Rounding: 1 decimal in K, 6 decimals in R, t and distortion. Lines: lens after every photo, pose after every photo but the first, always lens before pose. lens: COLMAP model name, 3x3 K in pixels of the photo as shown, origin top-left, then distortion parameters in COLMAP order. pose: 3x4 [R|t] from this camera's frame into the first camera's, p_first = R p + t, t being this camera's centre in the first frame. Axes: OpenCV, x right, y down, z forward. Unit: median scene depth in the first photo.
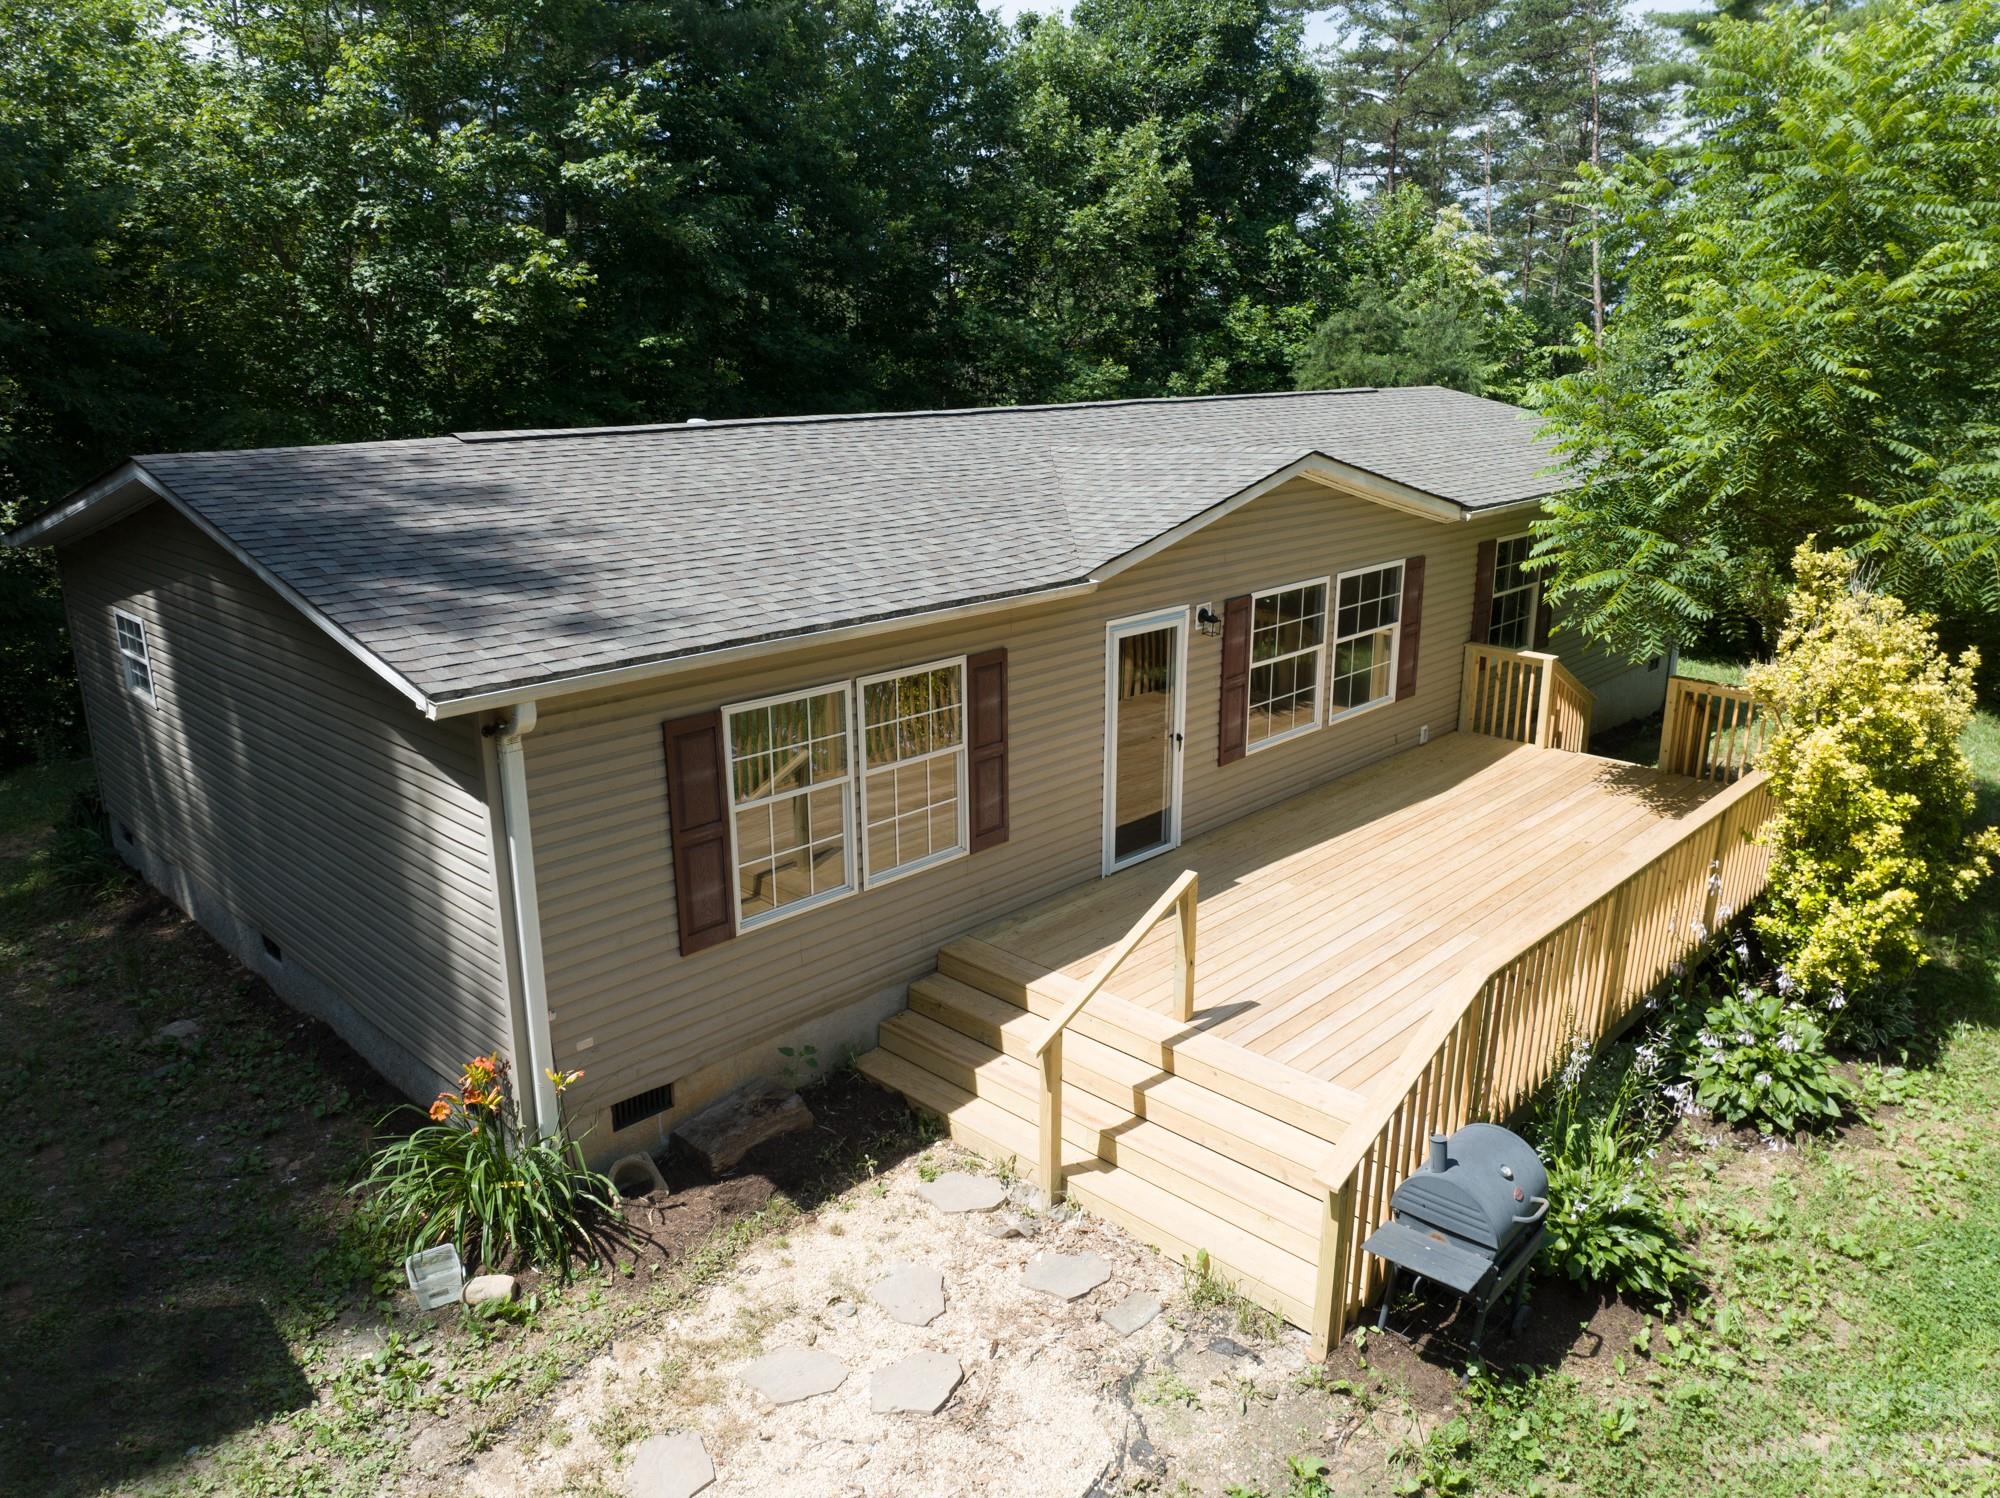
lens RADIAL K [[1408.3, 0, 1005.8], [0, 1408.3, 747.7], [0, 0, 1]] dist [-0.037774, 0.011621]
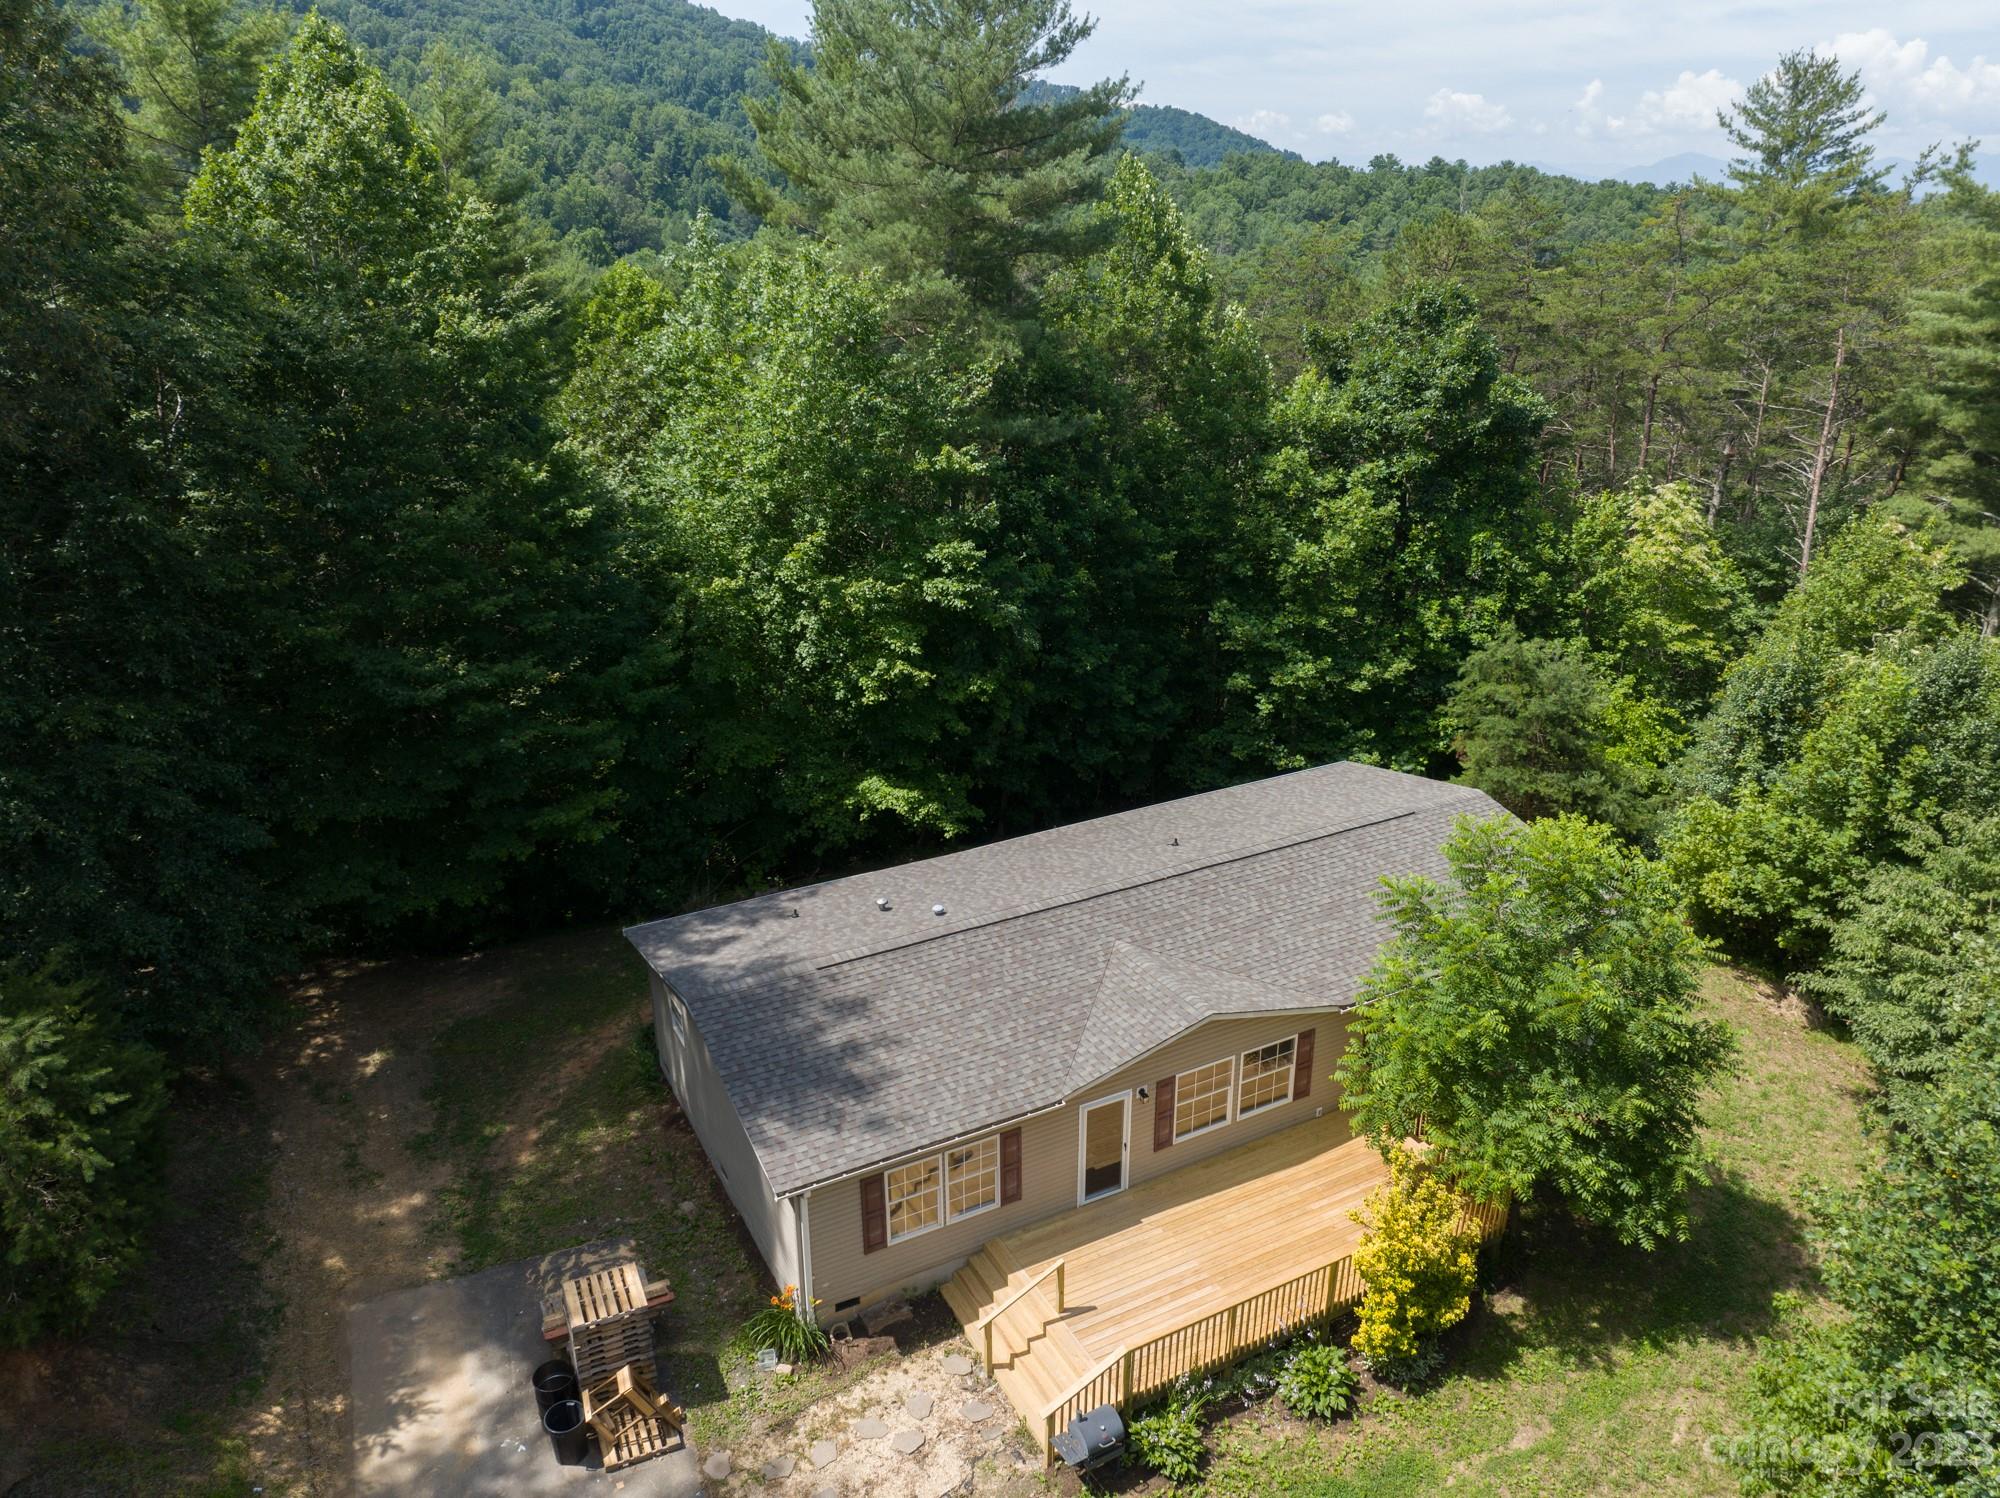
lens RADIAL K [[1405.0, 0, 1004.7], [0, 1405.0, 745.5], [0, 0, 1]] dist [-0.054524, 0.038440]
pose [[0.951694, 0.113464, -0.285314, 0.555150], [-0.087091, 0.990807, 0.103525, -0.921769], [0.294437, -0.073676, 0.952827, -1.136929]]
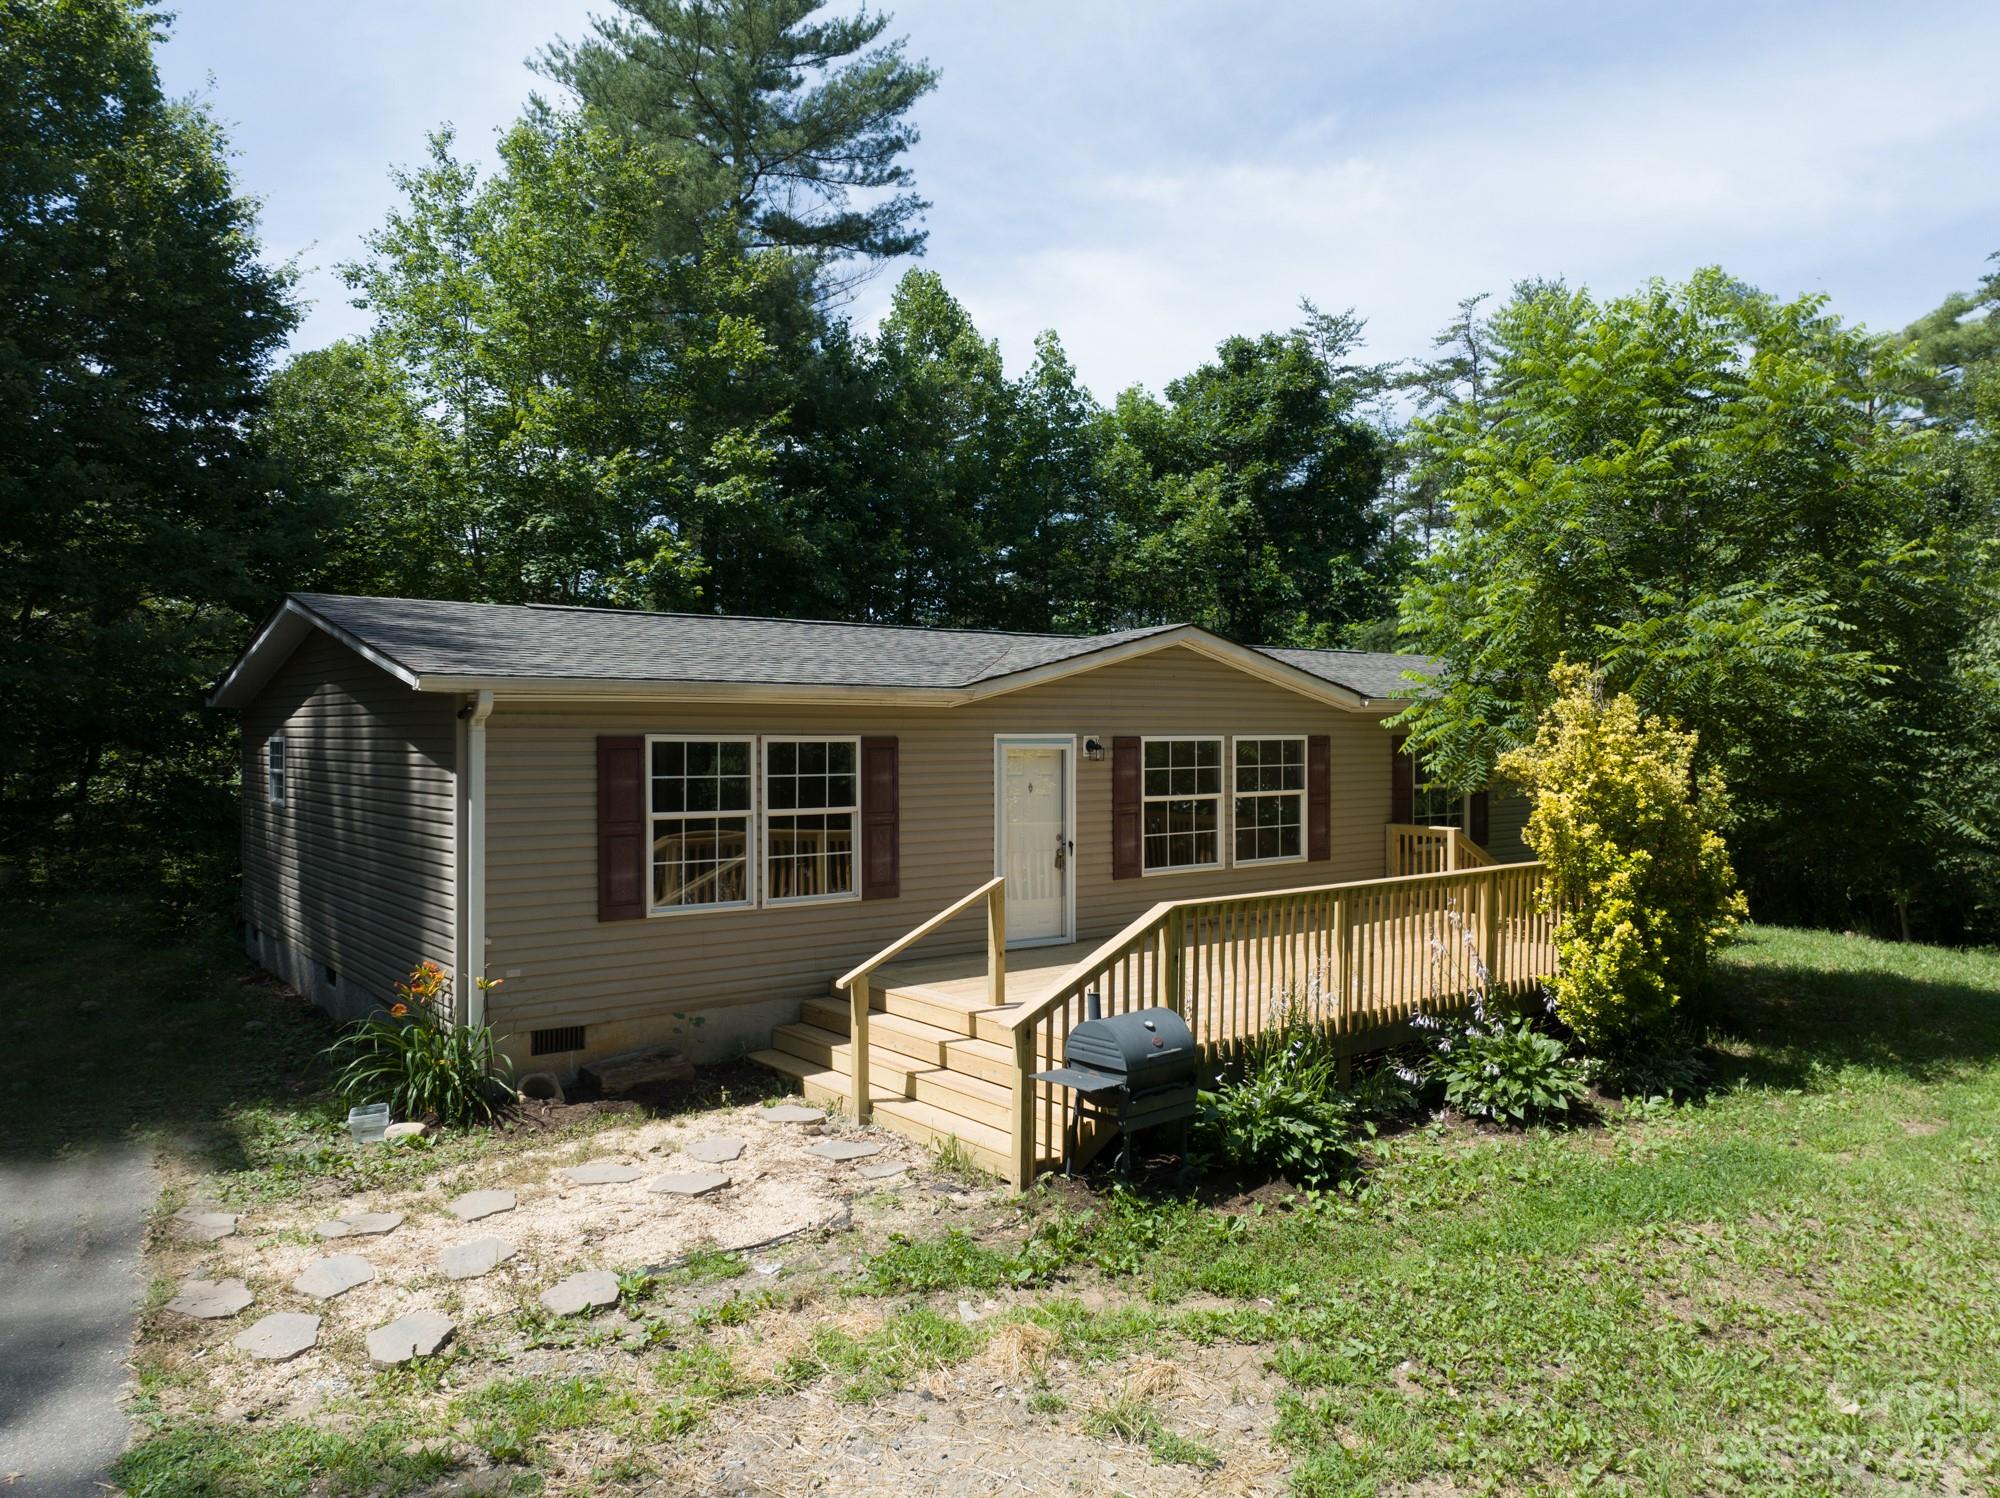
lens RADIAL K [[1408.3, 0, 1005.8], [0, 1408.3, 747.7], [0, 0, 1]] dist [-0.037774, 0.011621]
pose [[0.991227, 0.005090, -0.132072, 0.266286], [-0.040322, 0.963267, -0.265502, 0.273240], [0.125869, 0.268499, 0.955021, -0.202619]]
